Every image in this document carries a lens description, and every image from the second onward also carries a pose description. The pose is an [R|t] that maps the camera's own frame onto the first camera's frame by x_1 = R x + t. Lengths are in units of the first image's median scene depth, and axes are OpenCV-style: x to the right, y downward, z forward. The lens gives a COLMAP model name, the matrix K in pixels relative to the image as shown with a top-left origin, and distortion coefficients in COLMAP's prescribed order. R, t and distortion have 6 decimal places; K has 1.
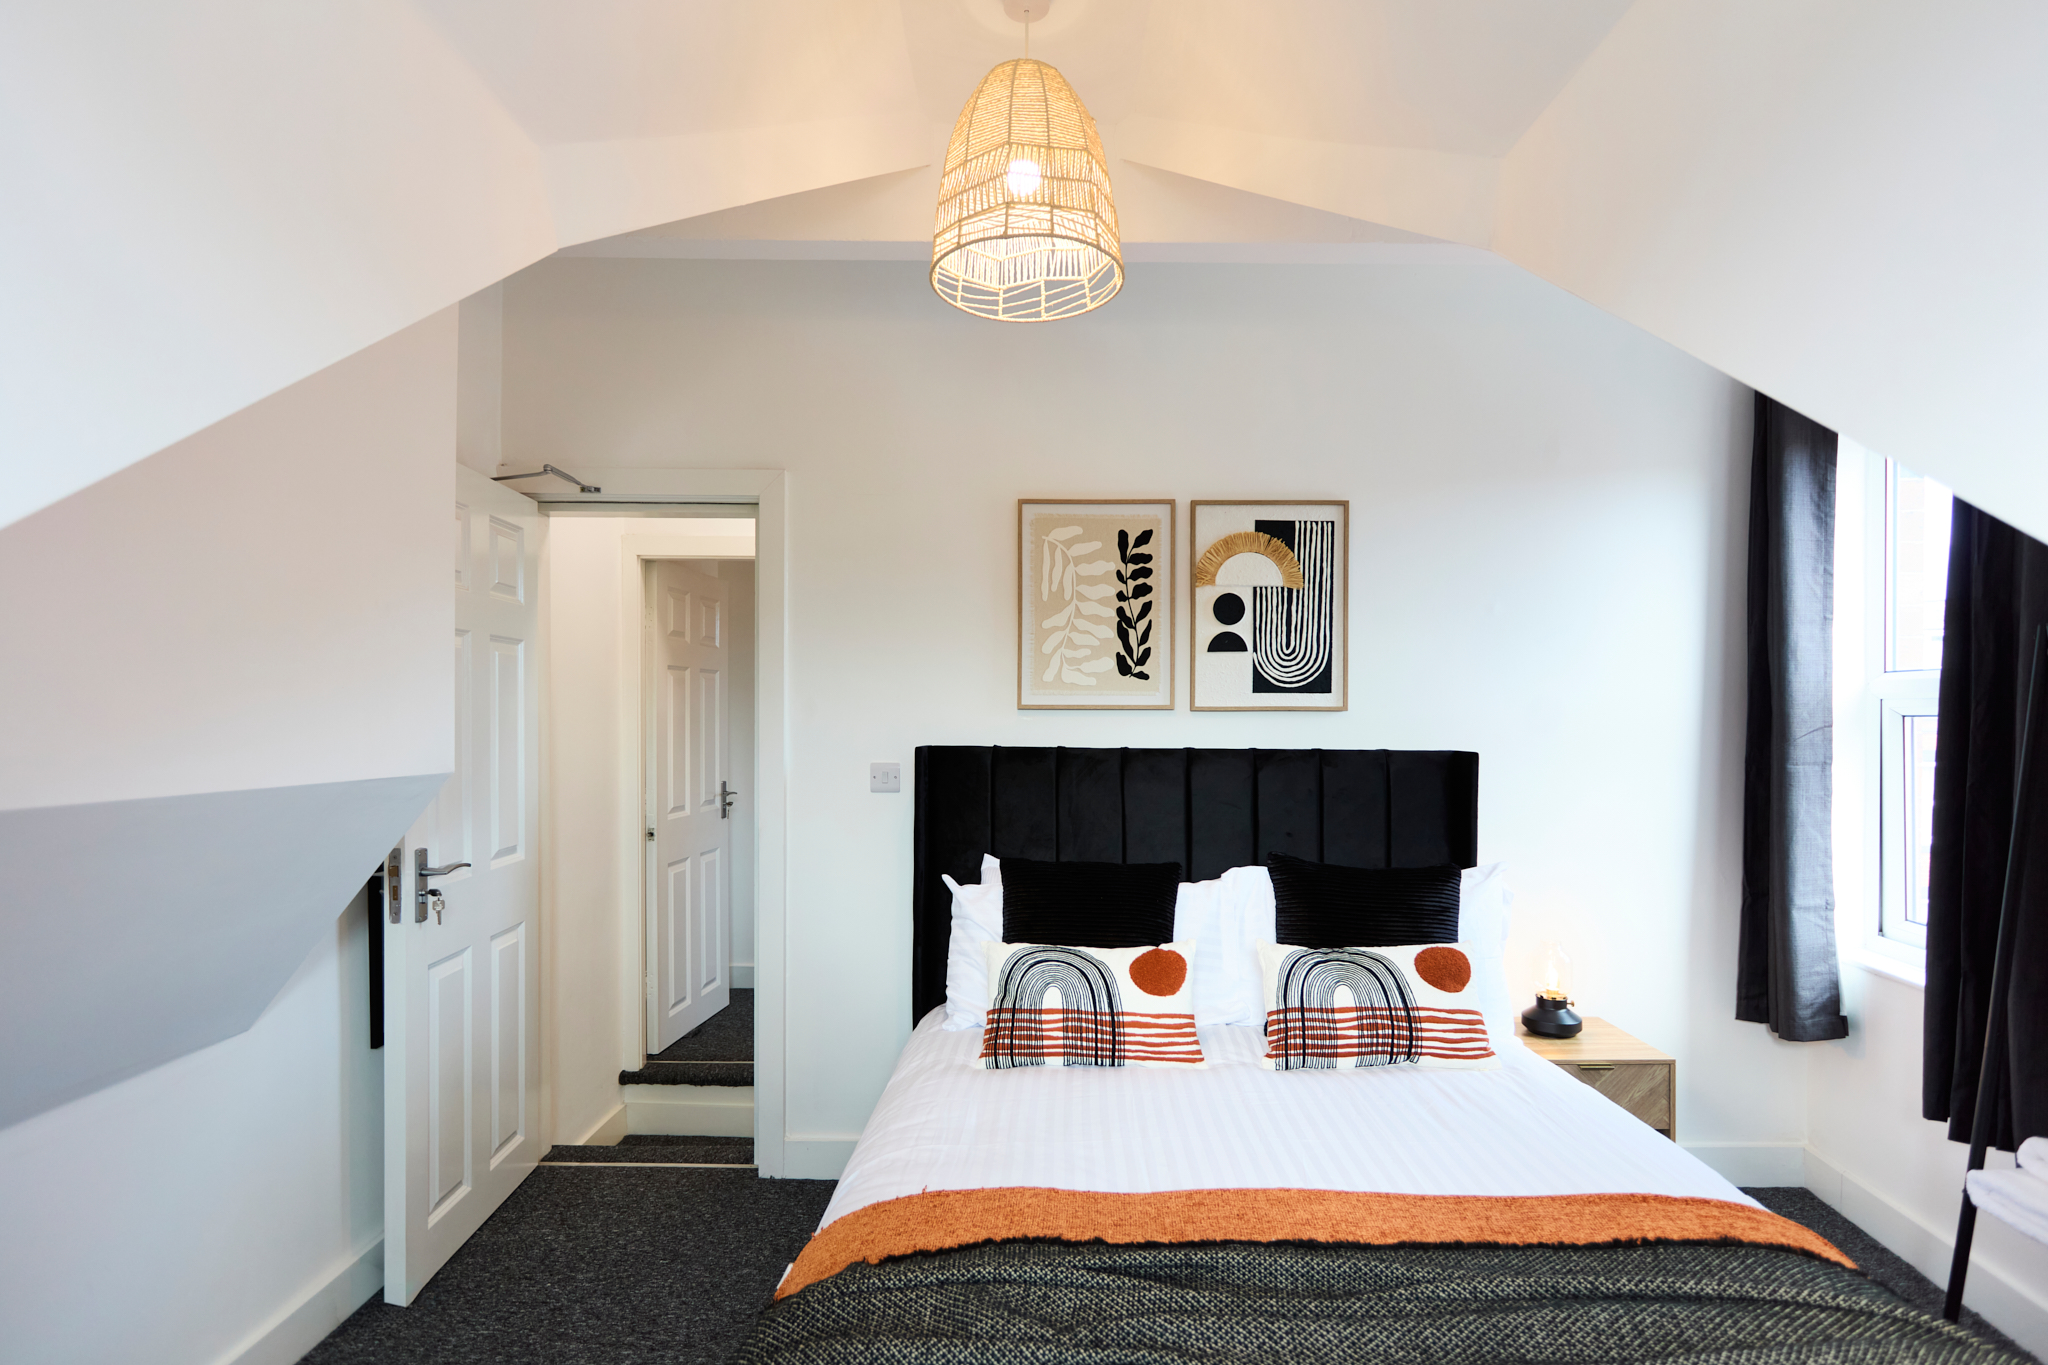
lens RADIAL K [[1001.6, 0, 945.6], [0, 1001.6, 740.3], [0, 0, 1]] dist [0.002916, -0.002757]
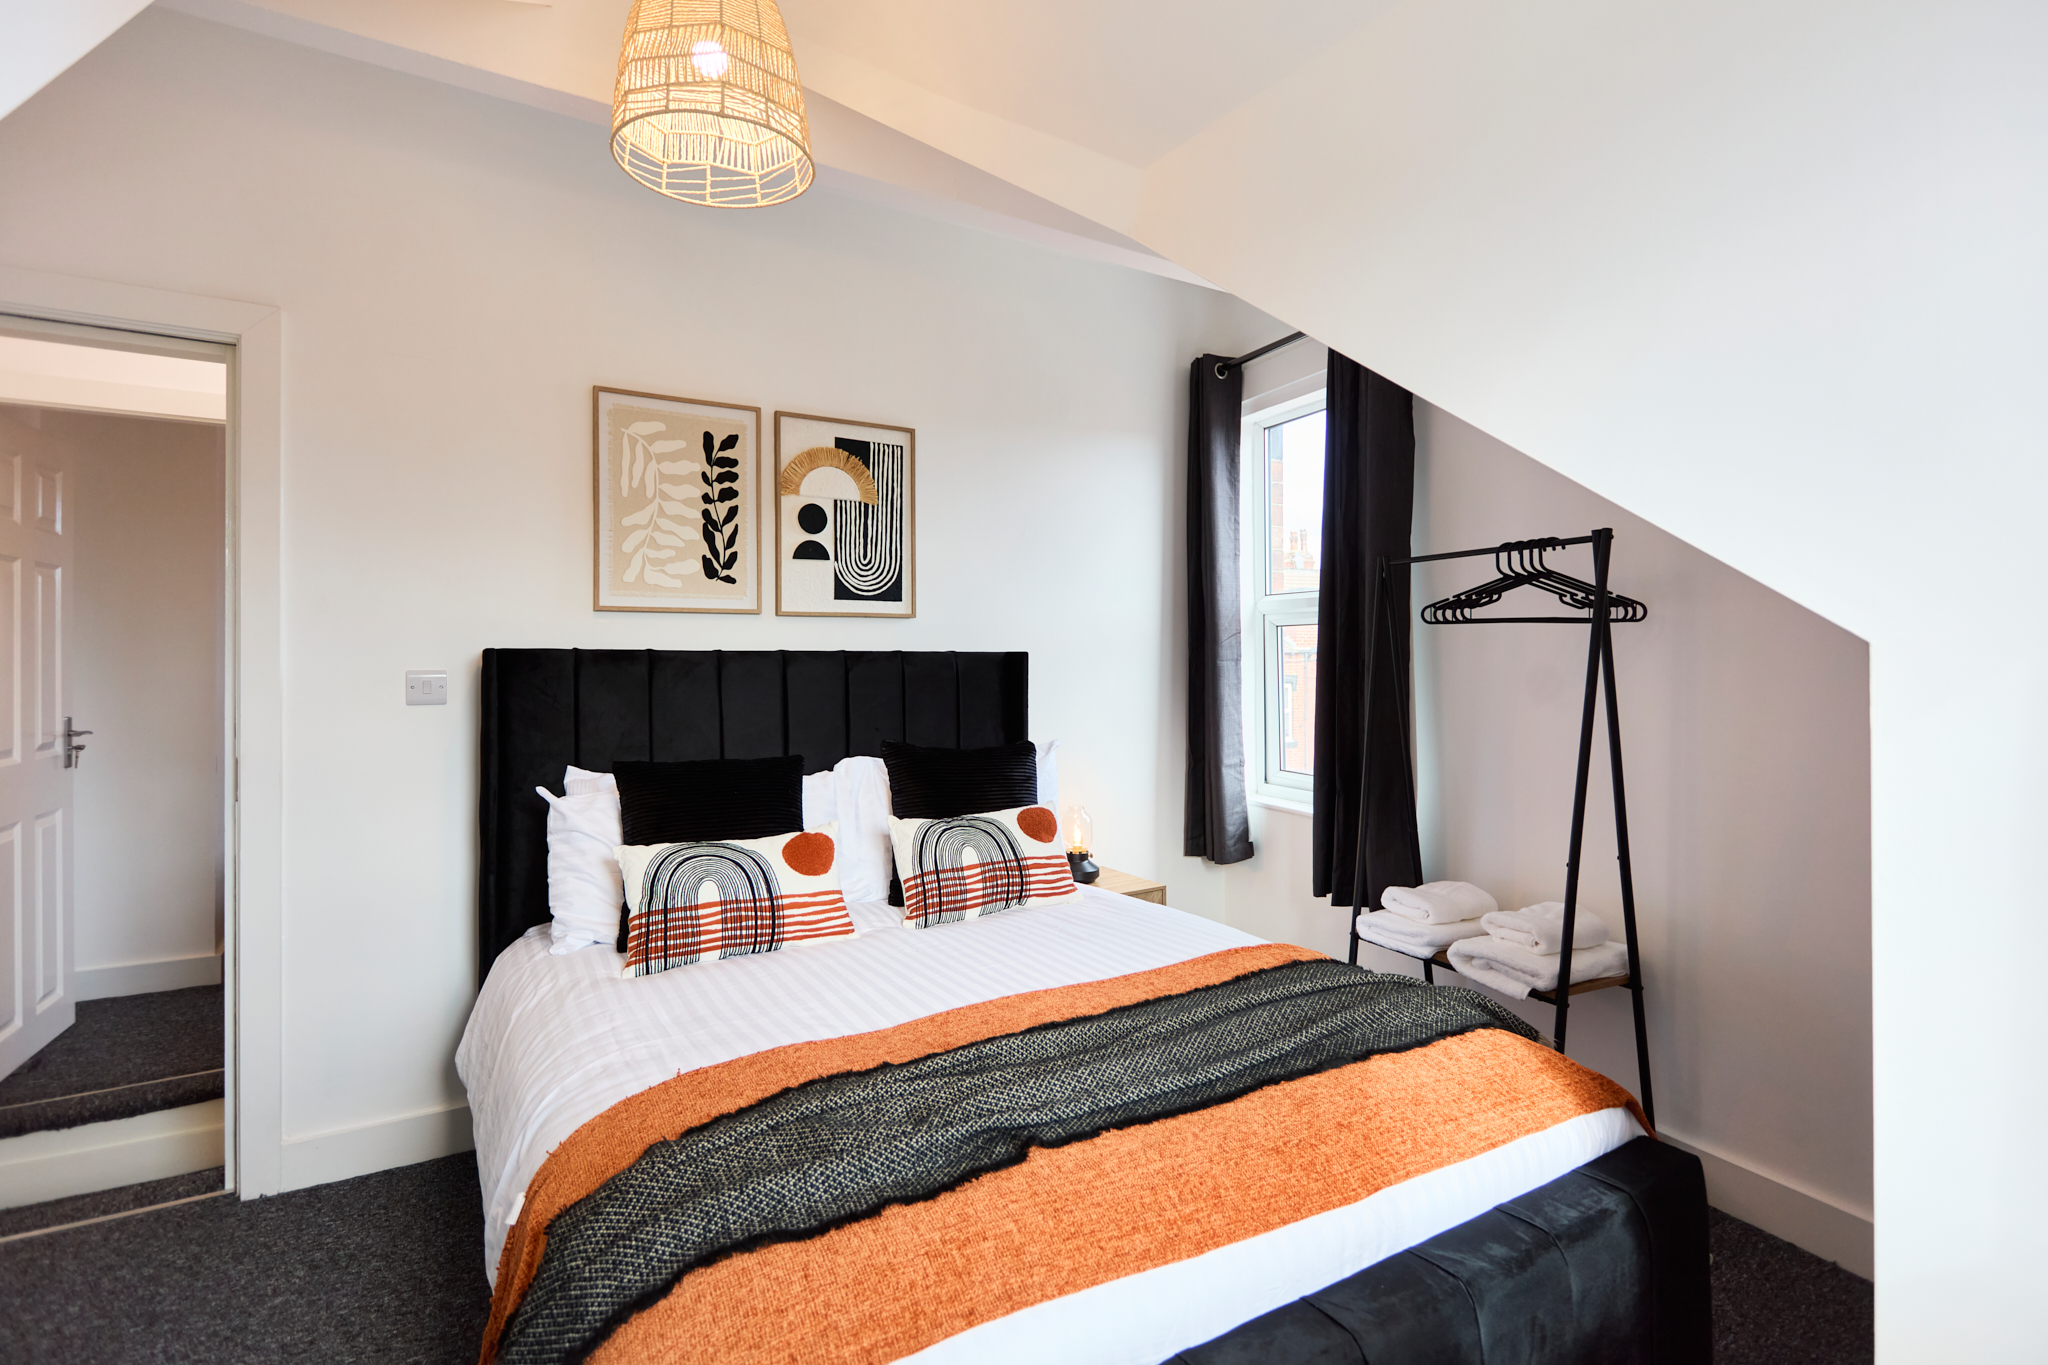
lens RADIAL K [[1001.6, 0, 1034.6], [0, 1001.6, 648.8], [0, 0, 1]] dist [0.002916, -0.002757]
pose [[0.839202, -0.001225, 0.543819, -0.106476], [0.009040, 0.999891, -0.011698, 0.022065], [-0.543745, 0.014733, 0.839121, -0.002166]]
